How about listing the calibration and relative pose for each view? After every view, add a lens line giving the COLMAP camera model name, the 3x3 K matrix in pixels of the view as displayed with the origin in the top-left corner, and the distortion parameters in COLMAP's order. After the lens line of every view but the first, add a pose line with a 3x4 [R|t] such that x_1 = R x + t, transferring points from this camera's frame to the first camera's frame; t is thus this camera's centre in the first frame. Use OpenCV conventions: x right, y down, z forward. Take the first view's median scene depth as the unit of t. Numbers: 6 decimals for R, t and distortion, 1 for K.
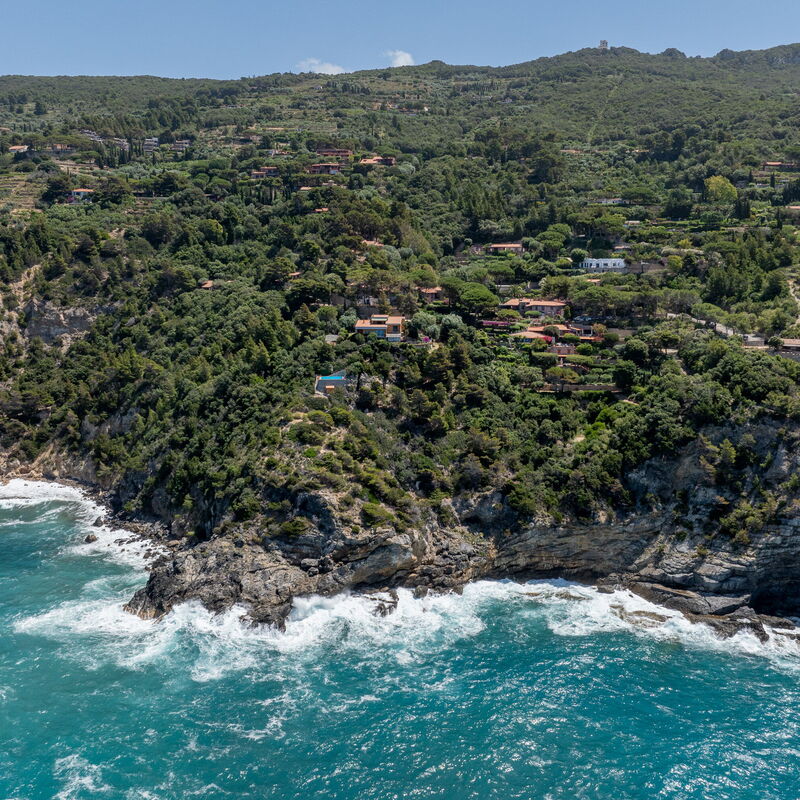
lens RADIAL K [[865.3, 0, 400.0], [0, 865.3, 400.0], [0, 0, 1]] dist [-0.010027, -0.084080]
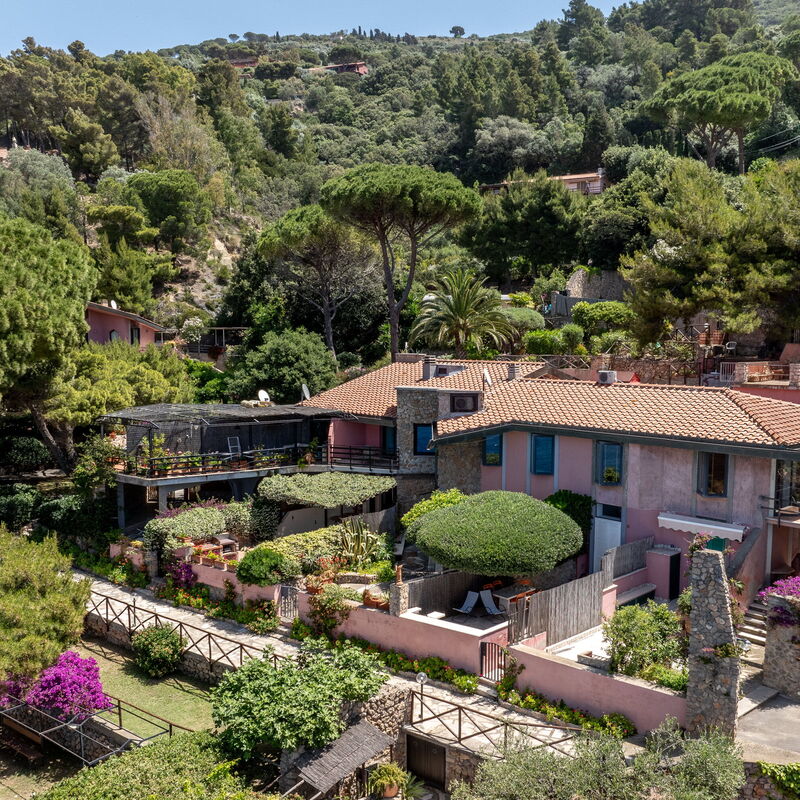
lens RADIAL K [[865.3, 0, 400.0], [0, 865.3, 400.0], [0, 0, 1]] dist [-0.010027, -0.084080]
pose [[0.984225, 0.024918, -0.175158, 0.147160], [-0.038254, 0.996585, -0.073180, -0.097307], [0.172737, 0.078726, 0.981817, 0.837819]]
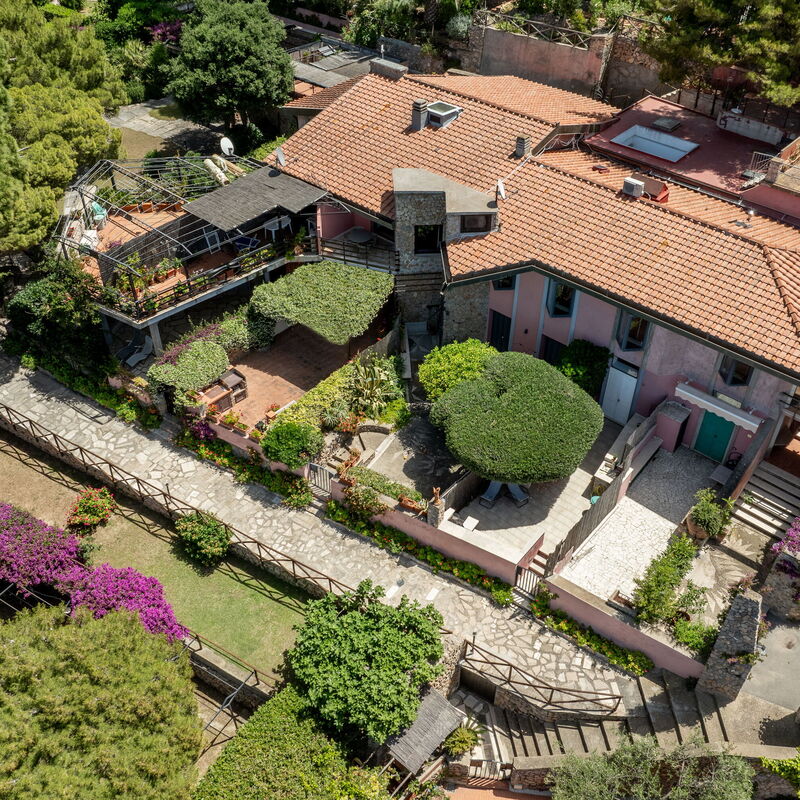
lens RADIAL K [[865.3, 0, 400.0], [0, 865.3, 400.0], [0, 0, 1]] dist [-0.010027, -0.084080]
pose [[0.997662, 0.052354, -0.043937, 0.134597], [-0.020879, 0.845563, 0.533467, -0.135165], [0.065081, -0.531302, 0.844679, 0.849876]]
